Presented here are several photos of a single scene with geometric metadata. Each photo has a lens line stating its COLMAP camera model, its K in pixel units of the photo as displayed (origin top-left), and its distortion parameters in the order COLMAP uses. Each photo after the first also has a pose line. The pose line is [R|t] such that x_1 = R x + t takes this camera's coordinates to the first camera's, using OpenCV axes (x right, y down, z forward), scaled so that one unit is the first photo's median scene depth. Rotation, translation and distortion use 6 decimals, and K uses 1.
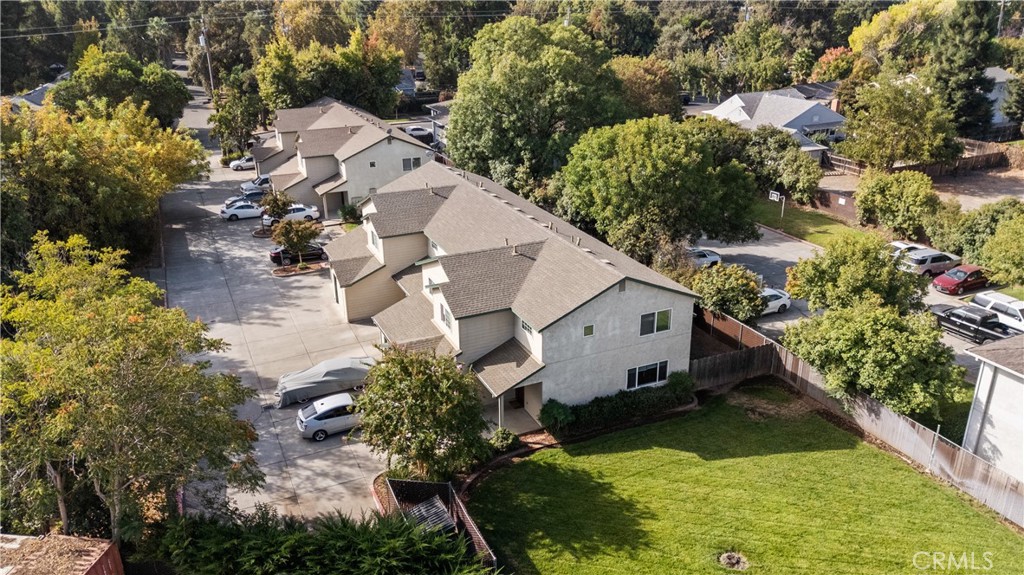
lens RADIAL K [[775.5, 0, 512.0], [0, 775.5, 287.5], [0, 0, 1]] dist [0.039636, -0.003163]
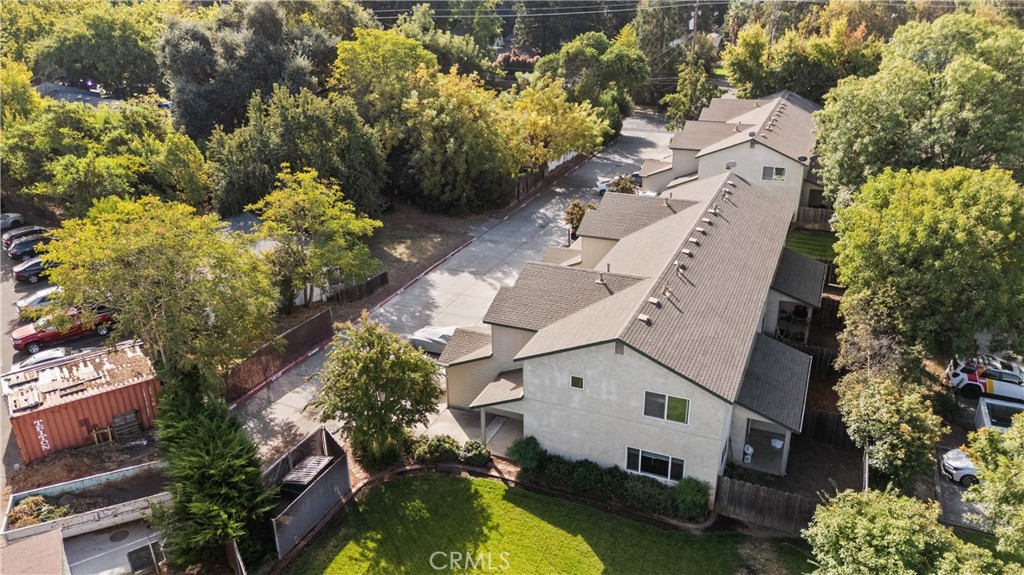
lens RADIAL K [[775.5, 0, 512.0], [0, 775.5, 287.5], [0, 0, 1]] dist [0.039636, -0.003163]
pose [[0.658201, 0.288160, -0.695511, 0.601088], [-0.267746, 0.953046, 0.141478, -0.145048], [0.703622, 0.093100, 0.704449, 0.294998]]
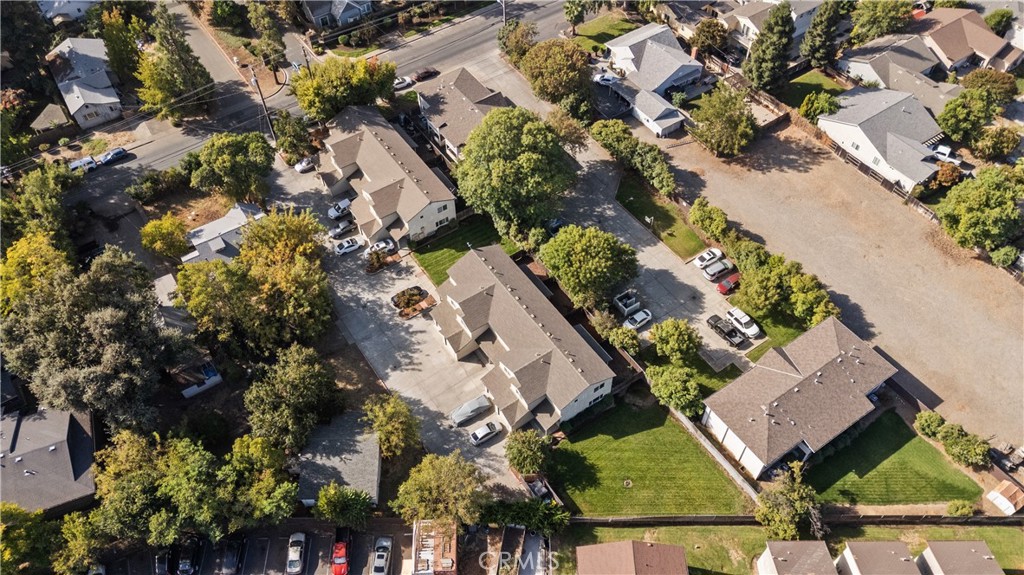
lens RADIAL K [[775.5, 0, 512.0], [0, 775.5, 287.5], [0, 0, 1]] dist [0.039636, -0.003163]
pose [[0.985937, -0.129277, 0.105902, -0.331412], [0.061241, 0.869117, 0.490800, -1.528491], [-0.155491, -0.477413, 0.864812, -1.038207]]
